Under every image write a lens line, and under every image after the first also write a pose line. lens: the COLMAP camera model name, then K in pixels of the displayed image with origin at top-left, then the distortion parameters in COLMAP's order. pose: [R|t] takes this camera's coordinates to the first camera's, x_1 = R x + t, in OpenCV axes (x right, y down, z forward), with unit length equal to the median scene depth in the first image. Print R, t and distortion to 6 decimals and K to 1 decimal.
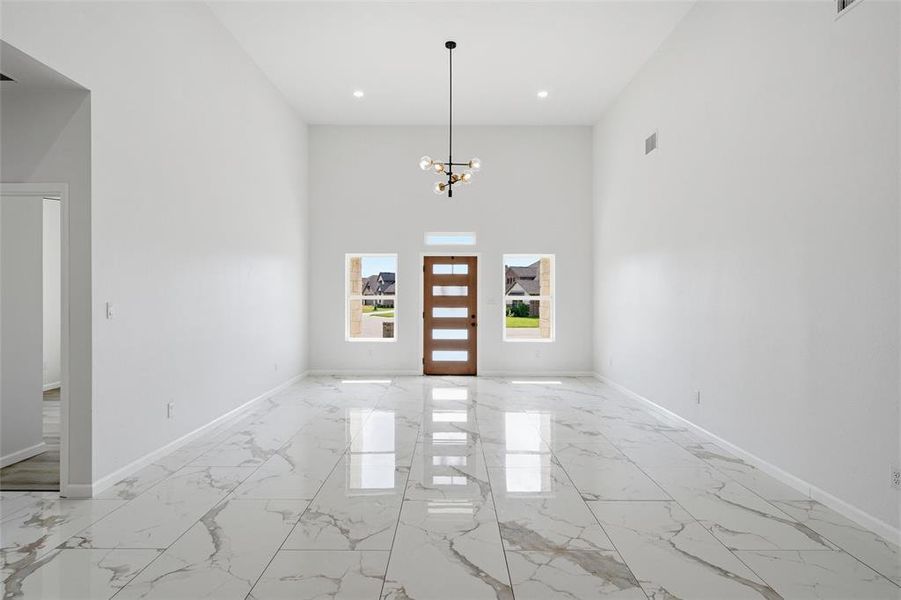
lens RADIAL K [[453.5, 0, 445.7], [0, 453.5, 301.1], [0, 0, 1]] dist [-0.004156, 0.001625]
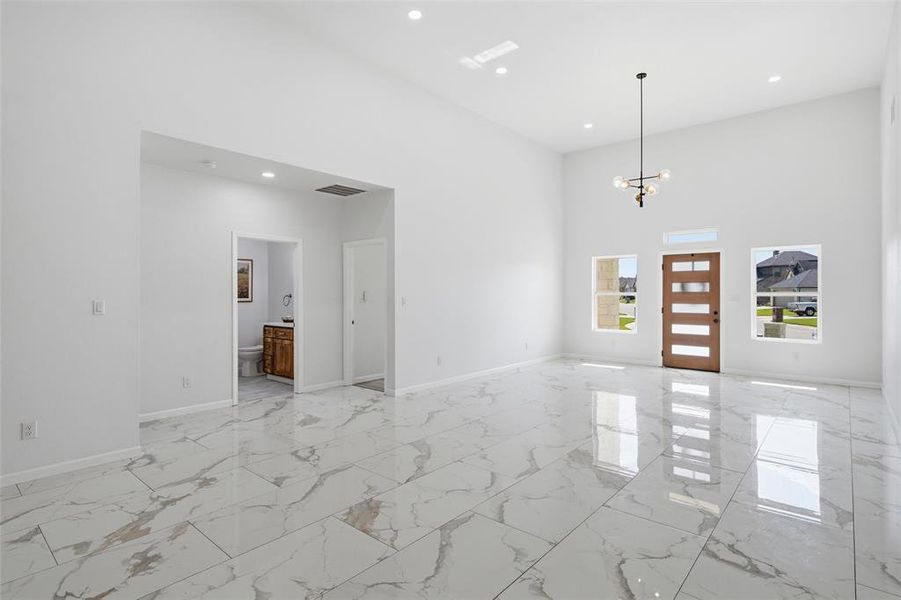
lens RADIAL K [[453.5, 0, 455.0], [0, 453.5, 295.8], [0, 0, 1]] dist [-0.004156, 0.001625]
pose [[0.763584, 0.000002, -0.645708, 0.266276], [-0.003036, 0.999989, -0.003587, 0.001804], [0.645701, 0.004699, 0.763576, -0.128239]]
